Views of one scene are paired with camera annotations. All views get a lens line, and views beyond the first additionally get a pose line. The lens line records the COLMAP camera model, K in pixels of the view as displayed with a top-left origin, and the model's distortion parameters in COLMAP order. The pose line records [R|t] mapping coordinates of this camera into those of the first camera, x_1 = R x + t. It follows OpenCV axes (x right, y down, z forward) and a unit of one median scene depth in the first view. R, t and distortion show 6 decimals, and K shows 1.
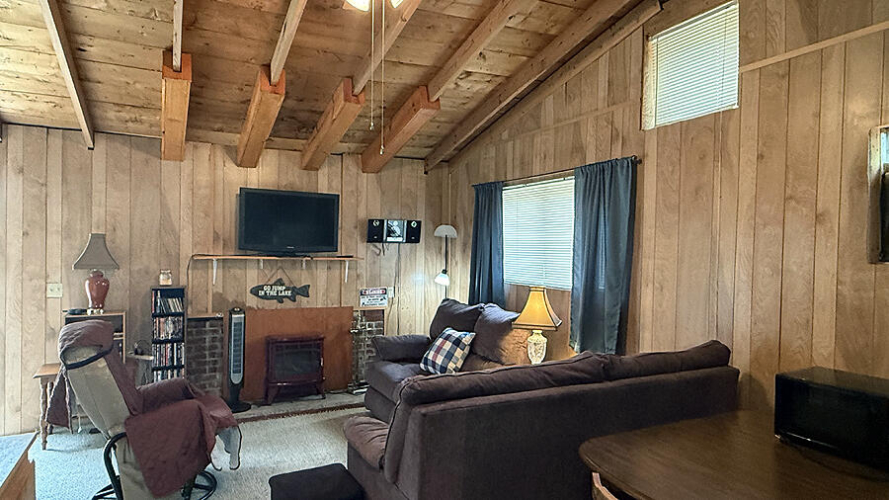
lens RADIAL K [[536.8, 0, 439.3], [0, 536.8, 252.8], [0, 0, 1]] dist [-0.002444, -0.000317]
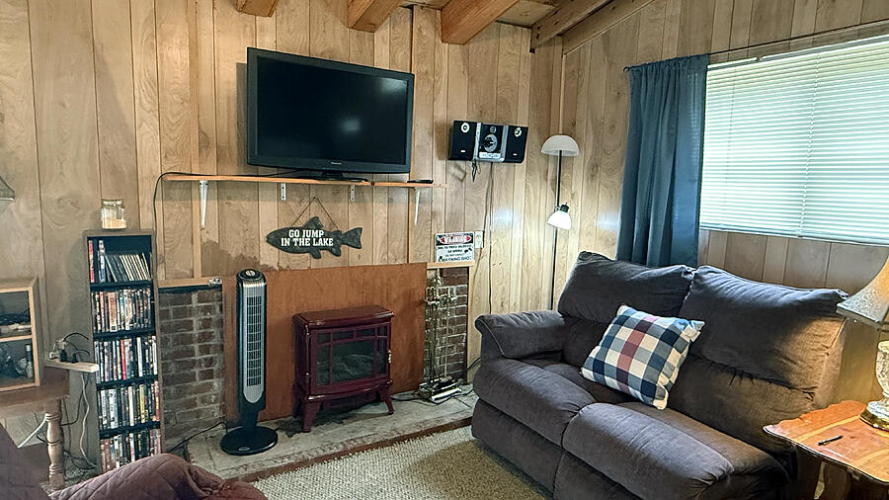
lens RADIAL K [[537.4, 0, 434.2], [0, 537.4, 251.7], [0, 0, 1]] dist [-0.001133, 0.000326]
pose [[0.997114, 0.005333, 0.075738, -0.220877], [-0.014381, 0.992739, 0.119423, 0.013745], [-0.074551, -0.120167, 0.989951, 0.422194]]
